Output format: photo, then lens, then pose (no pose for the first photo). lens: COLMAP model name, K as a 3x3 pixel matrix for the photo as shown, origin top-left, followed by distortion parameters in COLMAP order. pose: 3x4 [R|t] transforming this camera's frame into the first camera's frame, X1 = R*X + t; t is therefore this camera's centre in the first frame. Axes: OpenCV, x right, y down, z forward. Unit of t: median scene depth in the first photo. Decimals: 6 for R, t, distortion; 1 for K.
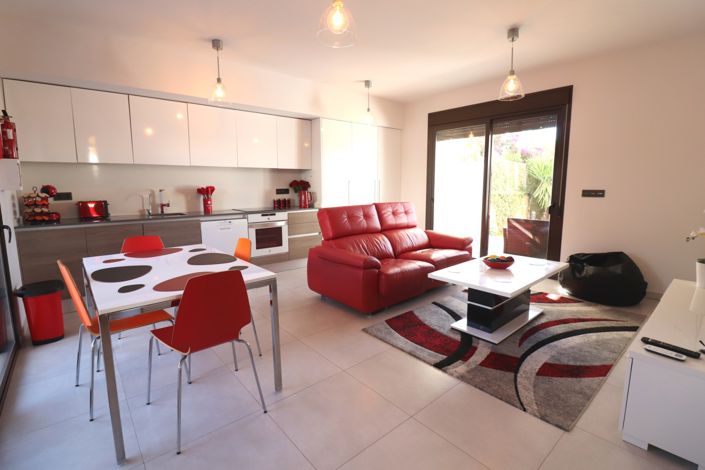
lens RADIAL K [[324.5, 0, 349.0], [0, 324.5, 224.7], [0, 0, 1]] dist [-0.000502, -0.013734]
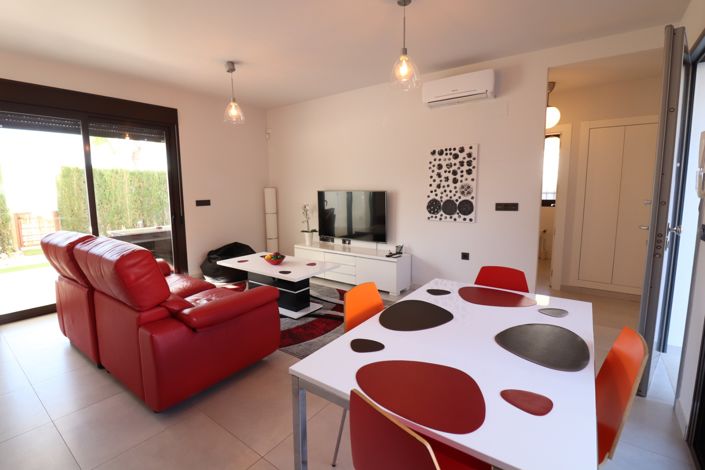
lens RADIAL K [[324.5, 0, 349.0], [0, 324.5, 224.7], [0, 0, 1]] dist [-0.000502, -0.013734]
pose [[-0.221138, -0.096517, 0.970455, -0.654346], [0.127917, 0.983623, 0.126975, -0.111046], [-0.966817, 0.152217, -0.205170, 0.797213]]
